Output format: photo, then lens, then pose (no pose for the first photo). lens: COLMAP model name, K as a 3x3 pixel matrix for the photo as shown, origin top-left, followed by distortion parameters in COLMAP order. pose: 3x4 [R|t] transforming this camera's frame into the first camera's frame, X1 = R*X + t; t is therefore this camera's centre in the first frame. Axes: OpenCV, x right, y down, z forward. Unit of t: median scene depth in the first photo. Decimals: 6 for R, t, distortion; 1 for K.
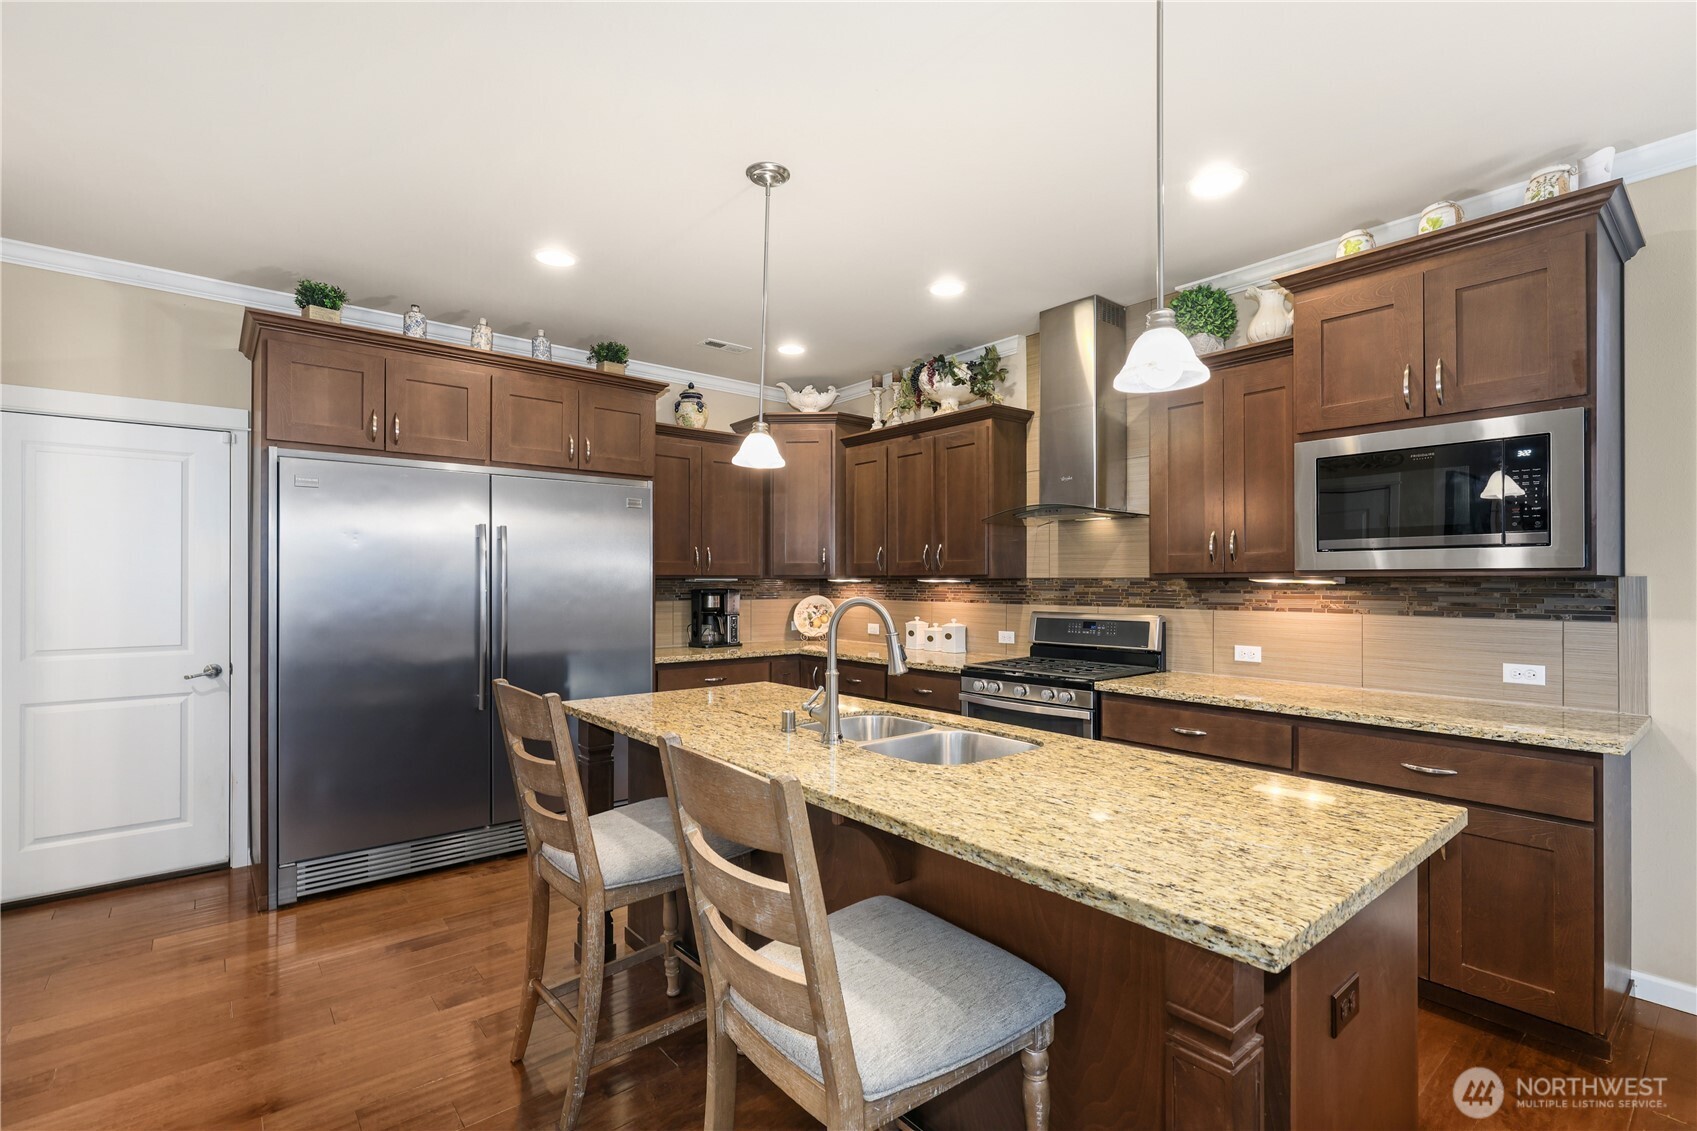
lens RADIAL K [[806.3, 0, 844.2], [0, 806.3, 575.1], [0, 0, 1]] dist [0.002559, -0.000614]
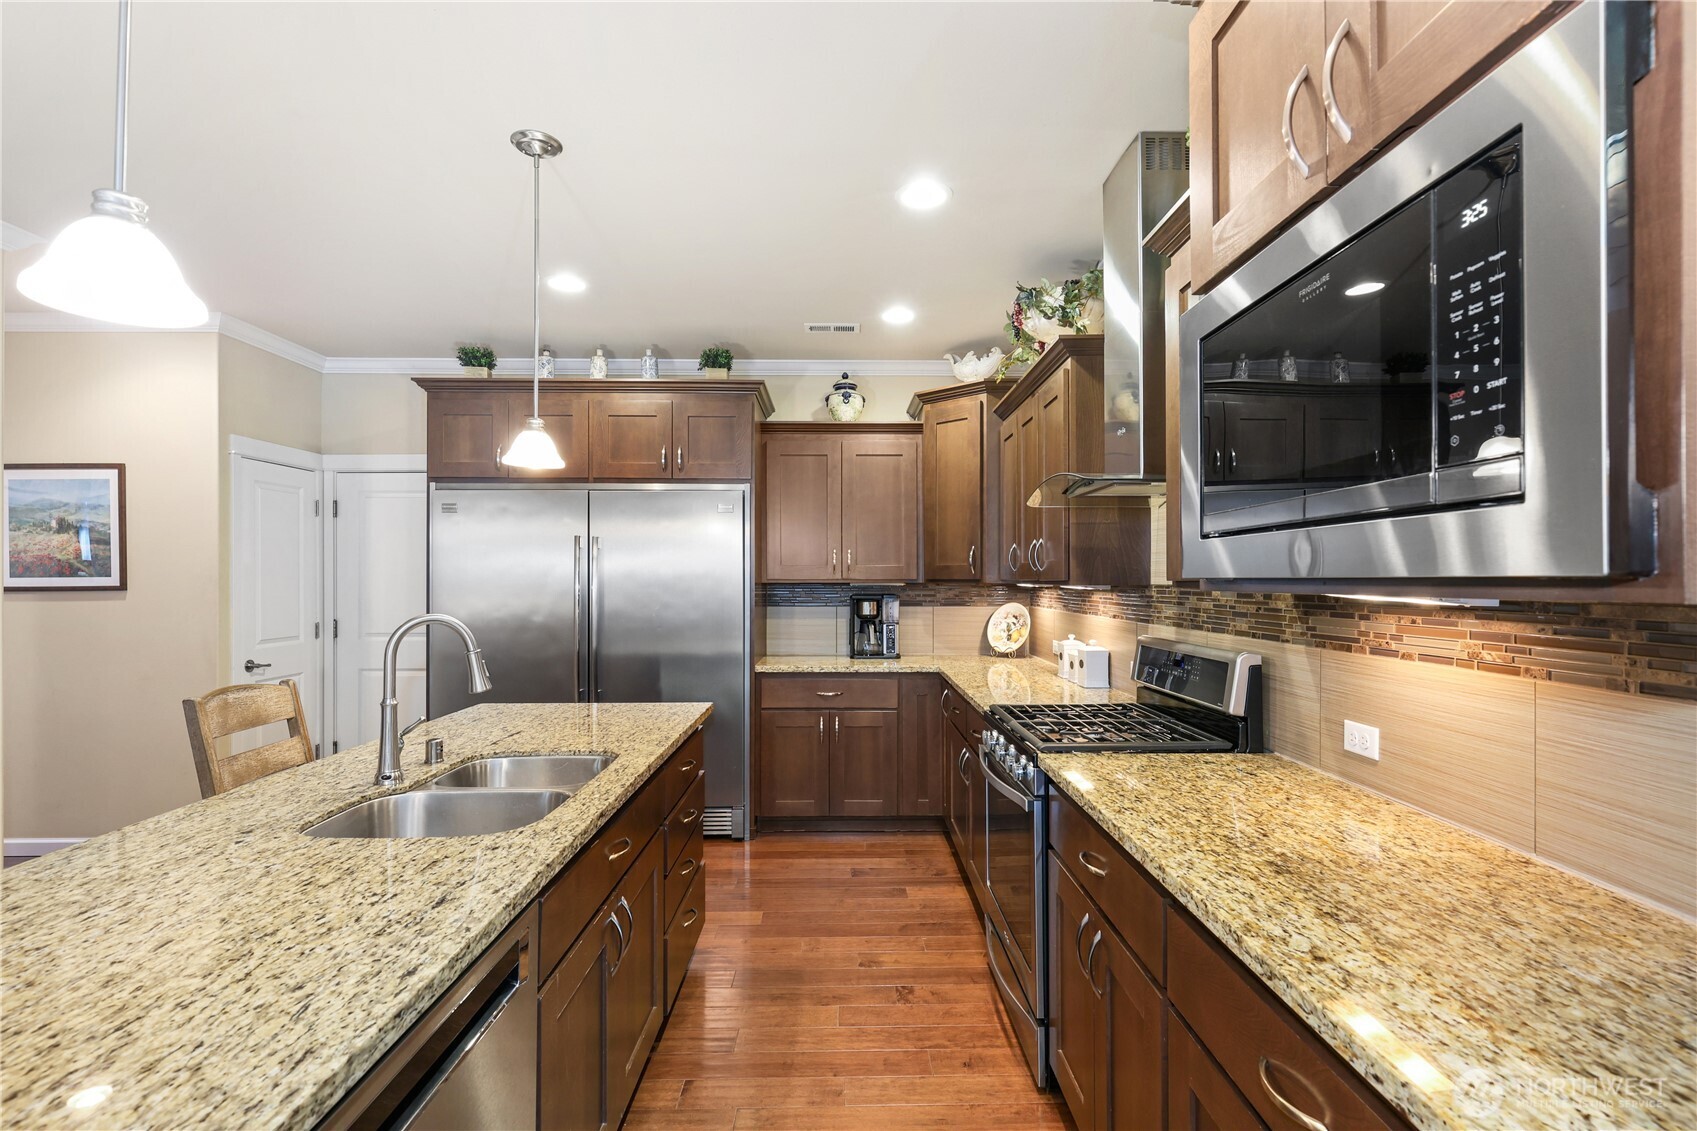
lens RADIAL K [[806.3, 0, 844.2], [0, 806.3, 575.1], [0, 0, 1]] dist [0.002559, -0.000614]
pose [[0.770631, -0.003780, -0.637271, 0.533187], [0.005669, 0.999984, 0.000923, -0.007187], [0.637257, -0.004324, 0.770640, 0.375292]]
